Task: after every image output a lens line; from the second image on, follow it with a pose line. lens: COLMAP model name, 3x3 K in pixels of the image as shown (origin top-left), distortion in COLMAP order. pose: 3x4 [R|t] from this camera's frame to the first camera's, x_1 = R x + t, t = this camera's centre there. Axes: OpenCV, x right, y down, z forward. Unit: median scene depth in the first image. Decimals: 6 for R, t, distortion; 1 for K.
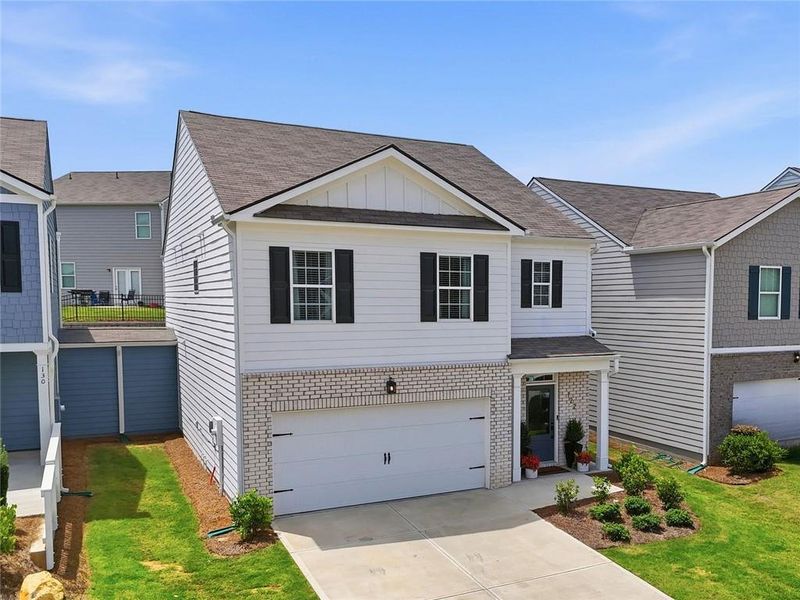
lens RADIAL K [[568.8, 0, 400.0], [0, 568.8, 300.0], [0, 0, 1]] dist [-0.000062, 0.000906]
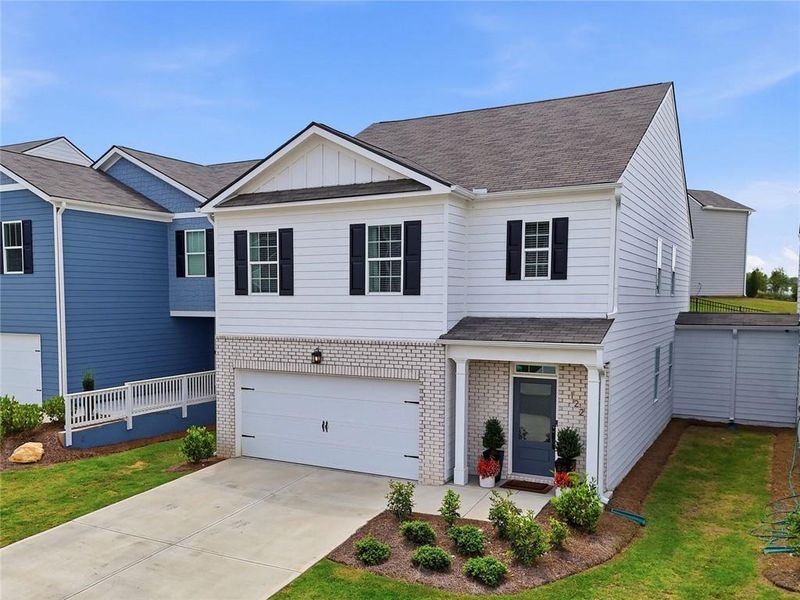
lens RADIAL K [[539.8, 0, 400.0], [0, 539.8, 300.0], [0, 0, 1]] dist [0.007966, 0.002590]
pose [[0.714887, 0.005200, -0.699221, 0.736153], [0.006478, 0.999880, 0.014060, 0.033905], [0.699210, -0.014581, 0.714767, 0.382722]]
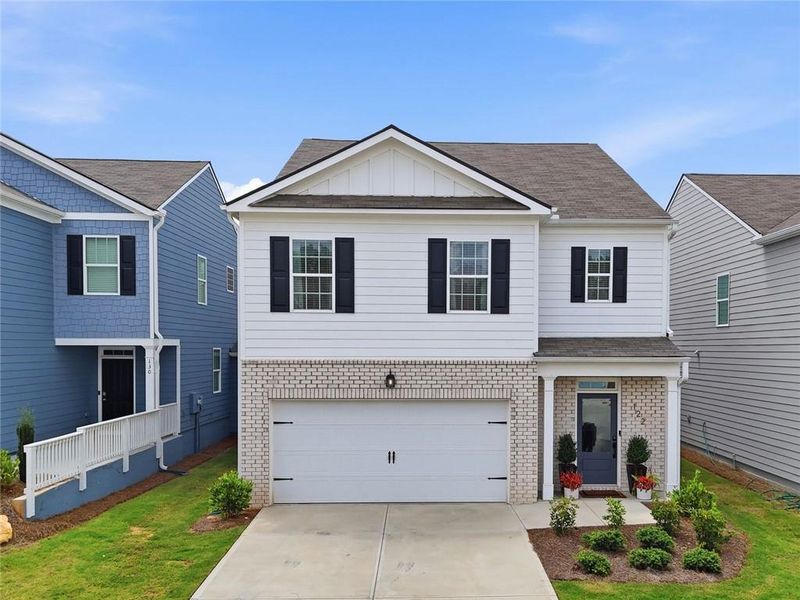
lens RADIAL K [[550.4, 0, 428.2], [0, 550.4, 321.2], [0, 0, 1]] dist [0.008716, -0.000234]
pose [[0.939908, -0.002749, -0.341417, 0.335729], [-0.004785, 0.999763, -0.021222, 0.069547], [0.341395, 0.021580, 0.939672, 0.153123]]
